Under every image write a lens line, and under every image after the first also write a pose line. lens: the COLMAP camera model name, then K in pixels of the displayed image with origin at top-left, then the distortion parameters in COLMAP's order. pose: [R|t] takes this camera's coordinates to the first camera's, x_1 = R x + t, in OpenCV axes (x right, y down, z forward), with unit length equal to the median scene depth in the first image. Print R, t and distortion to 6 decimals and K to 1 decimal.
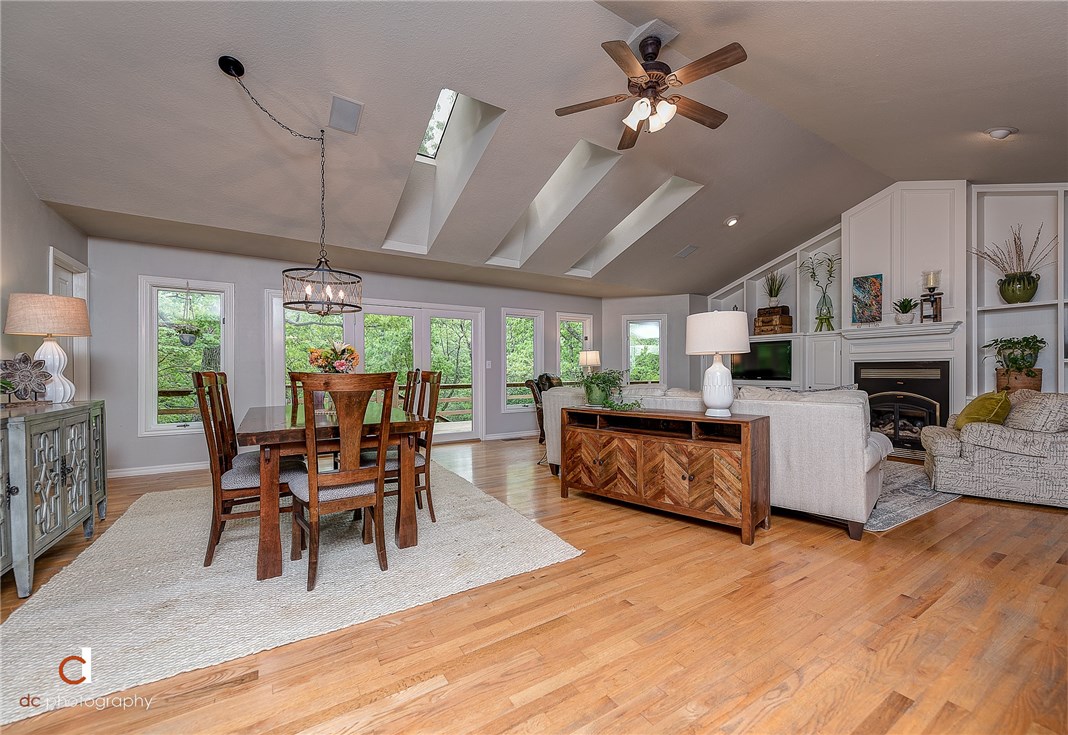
lens RADIAL K [[433.4, 0, 542.9], [0, 433.4, 371.4], [0, 0, 1]] dist [-0.001078, 0.000010]
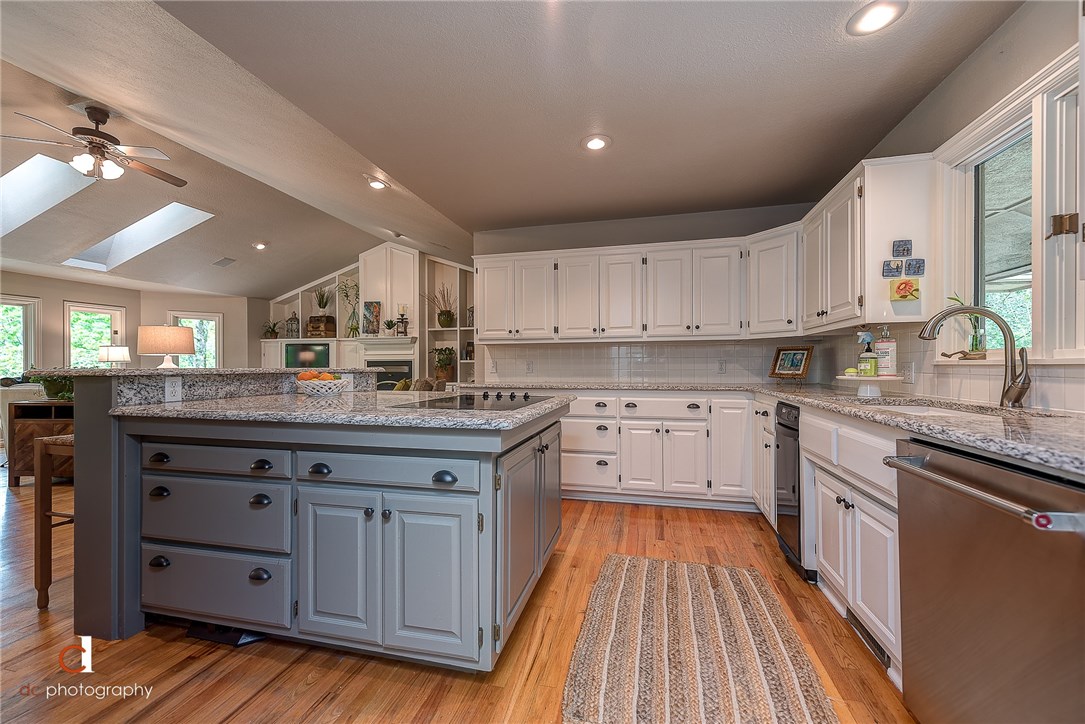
lens RADIAL K [[426.1, 0, 542.7], [0, 426.1, 365.2], [0, 0, 1]] dist [0.003389, -0.001100]
pose [[0.716760, 0.002227, 0.697316, 0.164268], [0.001112, 0.999990, -0.004337, -0.000384], [-0.697319, 0.003884, 0.716751, -0.427443]]
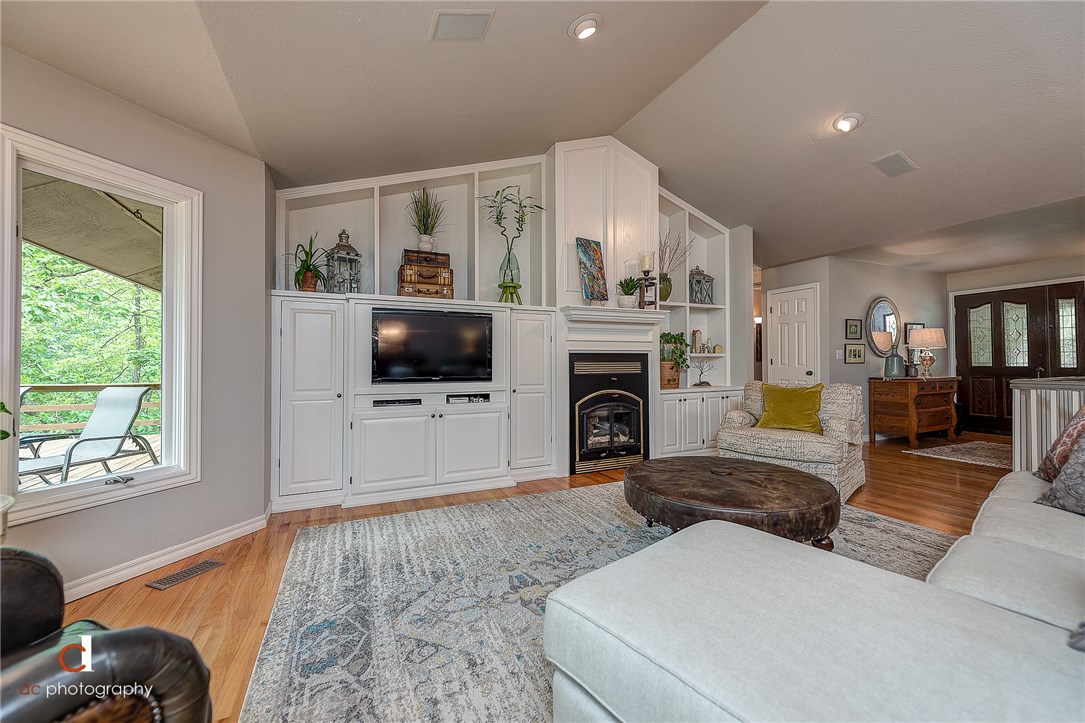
lens RADIAL K [[426.1, 0, 541.1], [0, 426.1, 360.7], [0, 0, 1]] dist [0.003389, -0.001100]
pose [[0.122826, -0.000239, 0.992428, -0.000662], [0.003071, 0.999995, -0.000139, -0.008120], [-0.992423, 0.003065, 0.122826, 1.004272]]
